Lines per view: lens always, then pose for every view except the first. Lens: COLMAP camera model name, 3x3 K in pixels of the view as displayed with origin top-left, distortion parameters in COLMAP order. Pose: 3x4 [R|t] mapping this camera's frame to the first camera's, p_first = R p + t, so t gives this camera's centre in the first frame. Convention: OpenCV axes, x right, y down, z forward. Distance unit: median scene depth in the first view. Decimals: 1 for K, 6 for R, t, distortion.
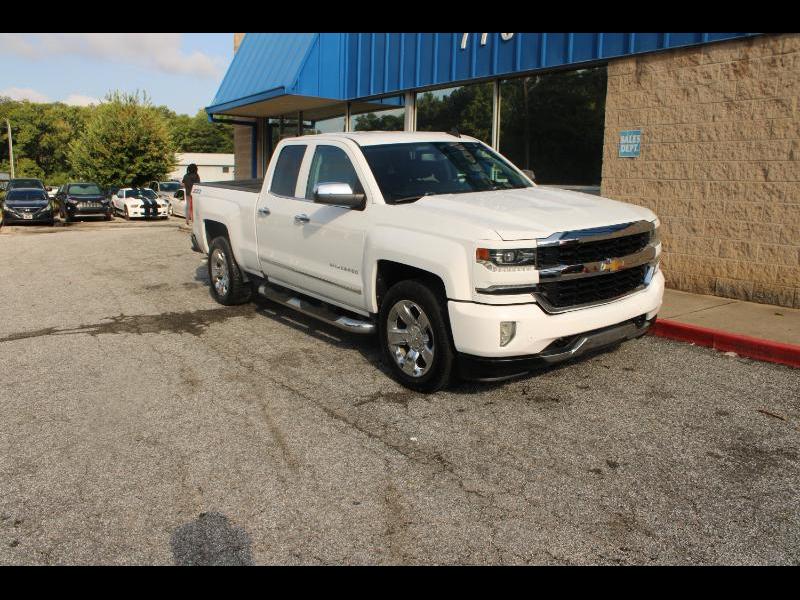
lens RADIAL K [[652.1, 0, 400.0], [0, 652.1, 300.0], [0, 0, 1]] dist [-0.162889, 0.140978]
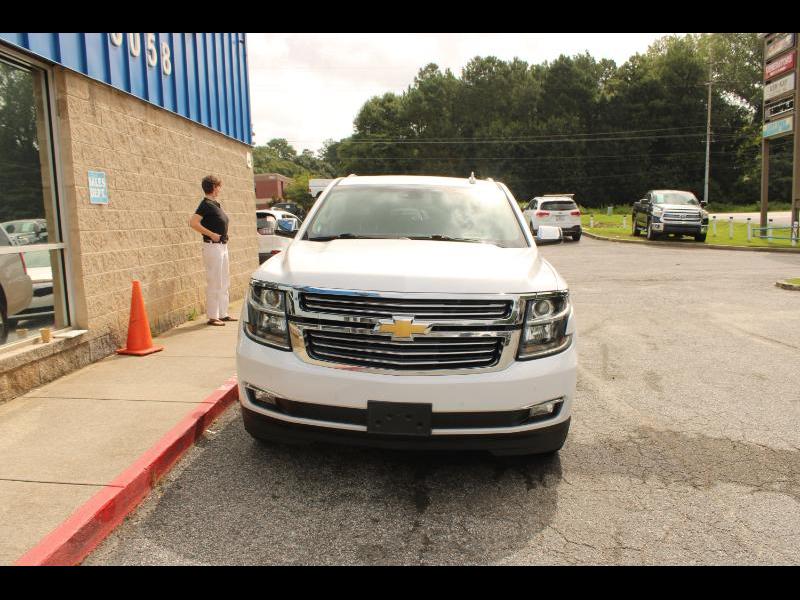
lens RADIAL K [[662.1, 0, 400.0], [0, 662.1, 300.0], [0, 0, 1]] dist [-0.158372, 0.145671]
pose [[-0.790371, -0.074681, 0.608059, -0.482945], [0.116529, 0.956094, 0.268895, -0.301197], [-0.601443, 0.283383, -0.746967, 1.506739]]
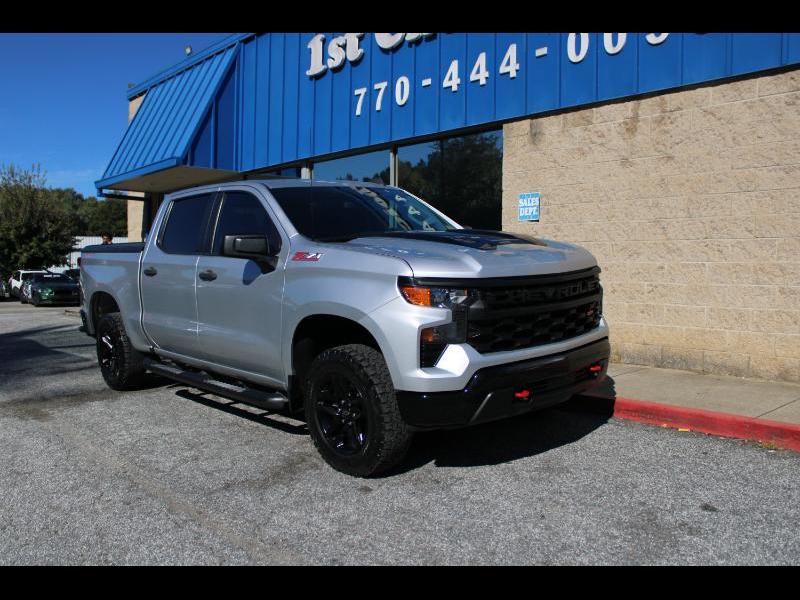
lens RADIAL K [[682.0, 0, 389.6], [0, 682.0, 298.4], [0, 0, 1]] dist [-0.157131, 0.142112]
pose [[0.994978, -0.015774, 0.098840, 0.056721], [0.028760, 0.990915, -0.131377, 0.017381], [-0.095870, 0.133560, 0.986393, 0.044651]]
